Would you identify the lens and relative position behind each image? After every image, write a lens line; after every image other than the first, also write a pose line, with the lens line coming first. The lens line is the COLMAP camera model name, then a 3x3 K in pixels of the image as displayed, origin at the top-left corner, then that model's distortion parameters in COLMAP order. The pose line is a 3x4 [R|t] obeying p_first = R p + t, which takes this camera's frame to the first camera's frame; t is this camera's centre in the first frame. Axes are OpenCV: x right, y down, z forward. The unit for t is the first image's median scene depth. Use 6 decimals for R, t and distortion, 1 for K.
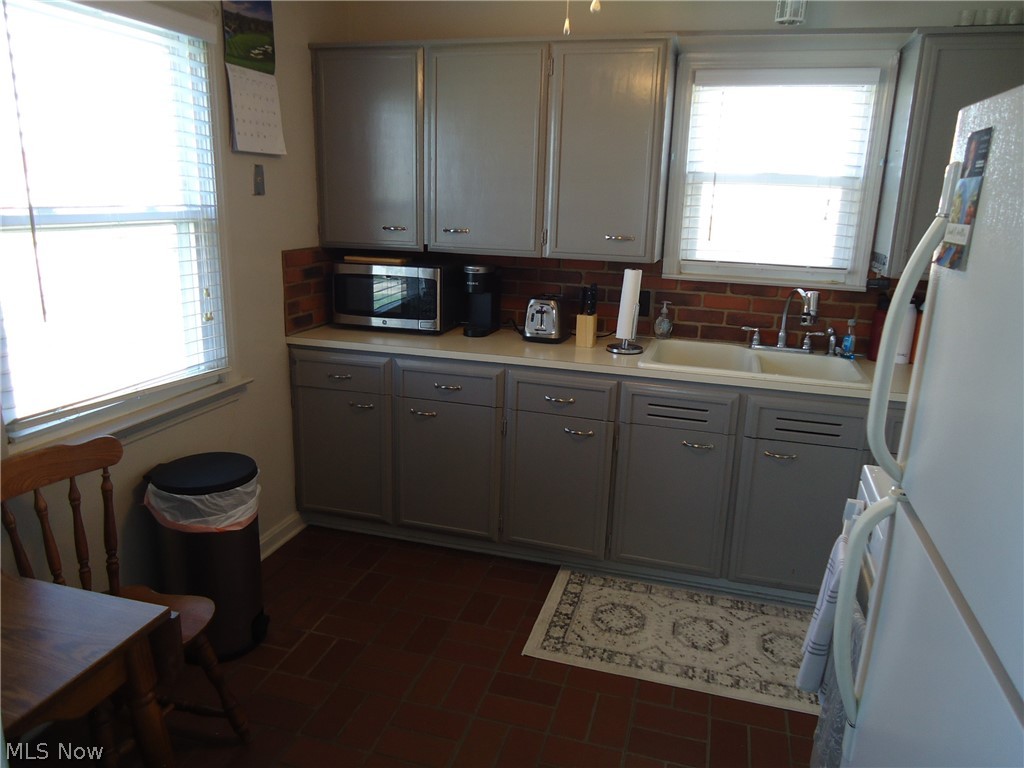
lens RADIAL K [[752.4, 0, 504.9], [0, 752.4, 392.3], [0, 0, 1]] dist [-0.018908, 0.009039]
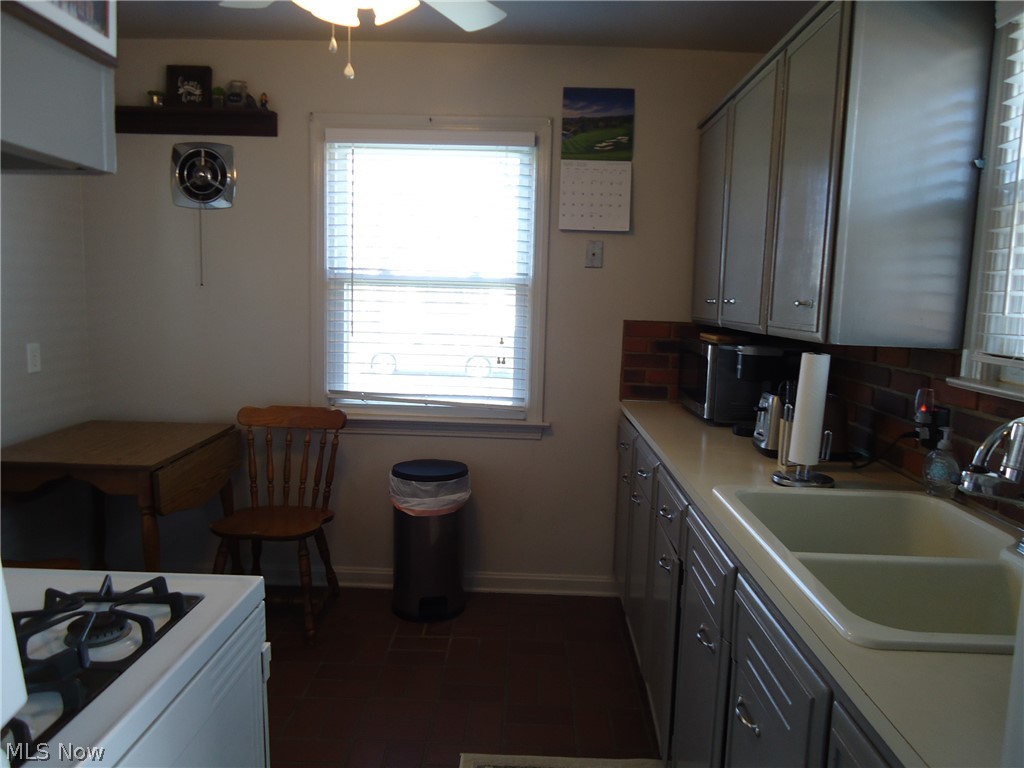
lens RADIAL K [[752.4, 0, 510.9], [0, 752.4, 382.1], [0, 0, 1]] dist [-0.018908, 0.009039]
pose [[0.251795, 0.093216, -0.963281, 0.702991], [-0.274794, 0.961270, 0.021192, -0.084115], [0.927948, 0.259368, 0.267658, 0.599750]]
